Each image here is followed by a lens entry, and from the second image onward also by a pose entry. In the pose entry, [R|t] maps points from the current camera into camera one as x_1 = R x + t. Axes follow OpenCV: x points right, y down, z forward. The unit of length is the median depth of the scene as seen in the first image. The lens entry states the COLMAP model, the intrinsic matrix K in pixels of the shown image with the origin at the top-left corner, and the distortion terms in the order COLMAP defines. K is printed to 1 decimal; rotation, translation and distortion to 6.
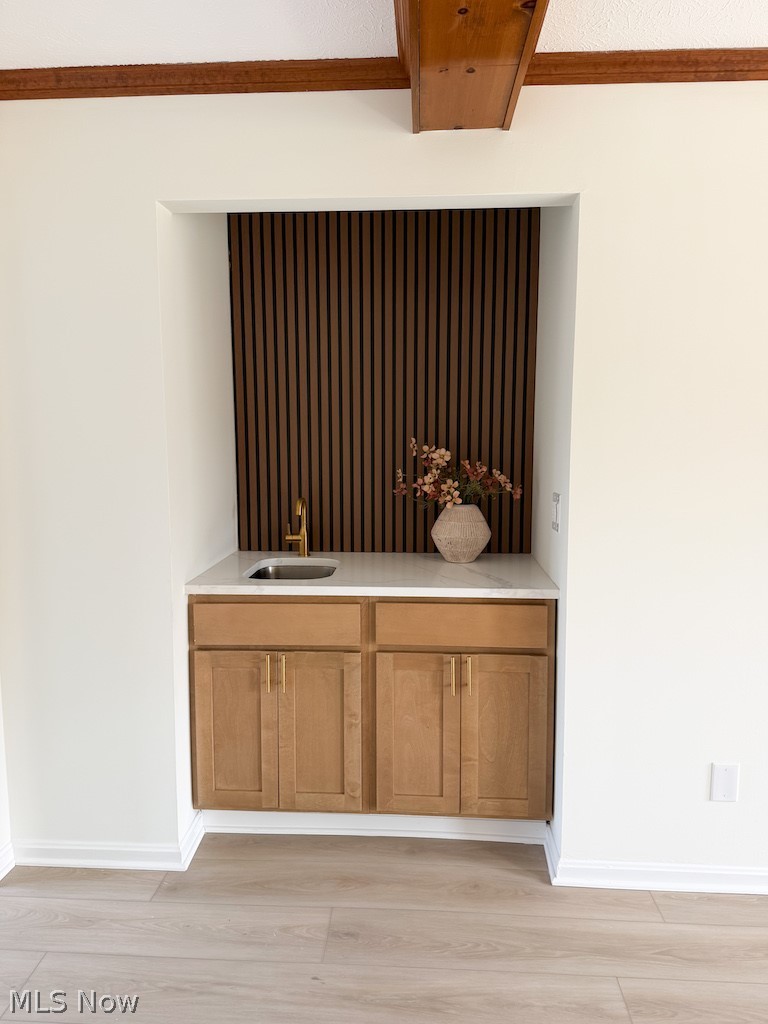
lens RADIAL K [[733.7, 0, 380.6], [0, 733.7, 506.8], [0, 0, 1]] dist [0.061488, -0.072719]
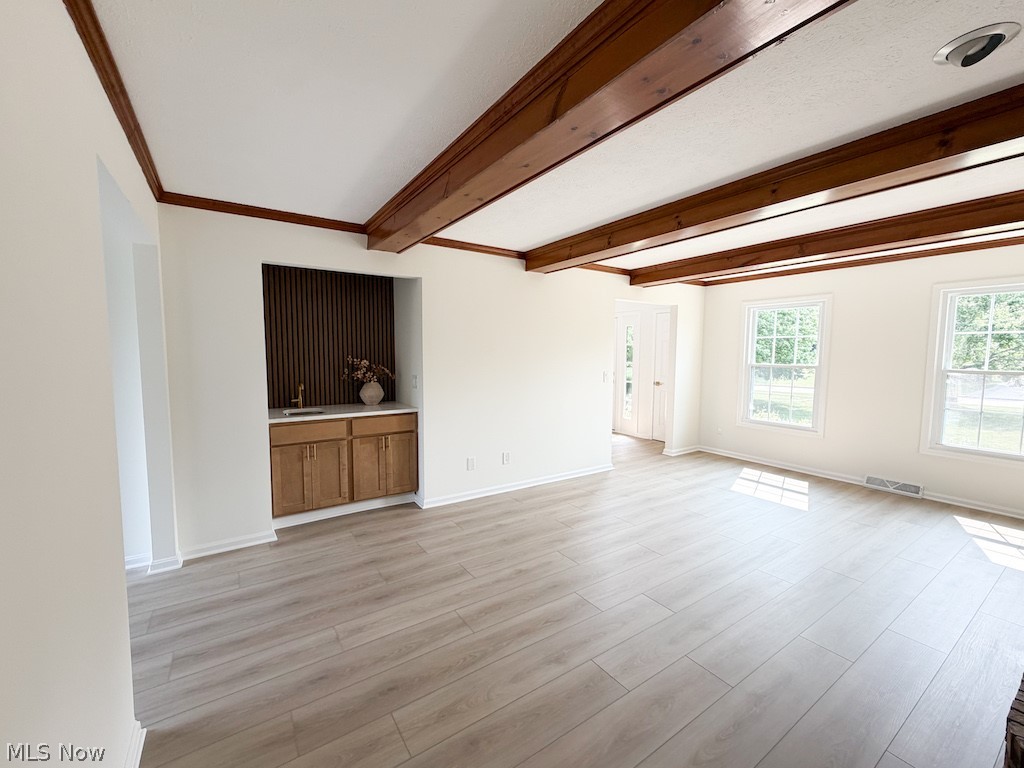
lens RADIAL K [[415.0, 0, 506.6], [0, 415.0, 388.3], [0, 0, 1]] dist [0.001937, 0.001083]
pose [[0.802378, -0.051327, 0.594605, -0.427968], [0.060841, 0.998139, 0.004060, 0.046886], [-0.593707, 0.032919, 0.804007, -0.498282]]
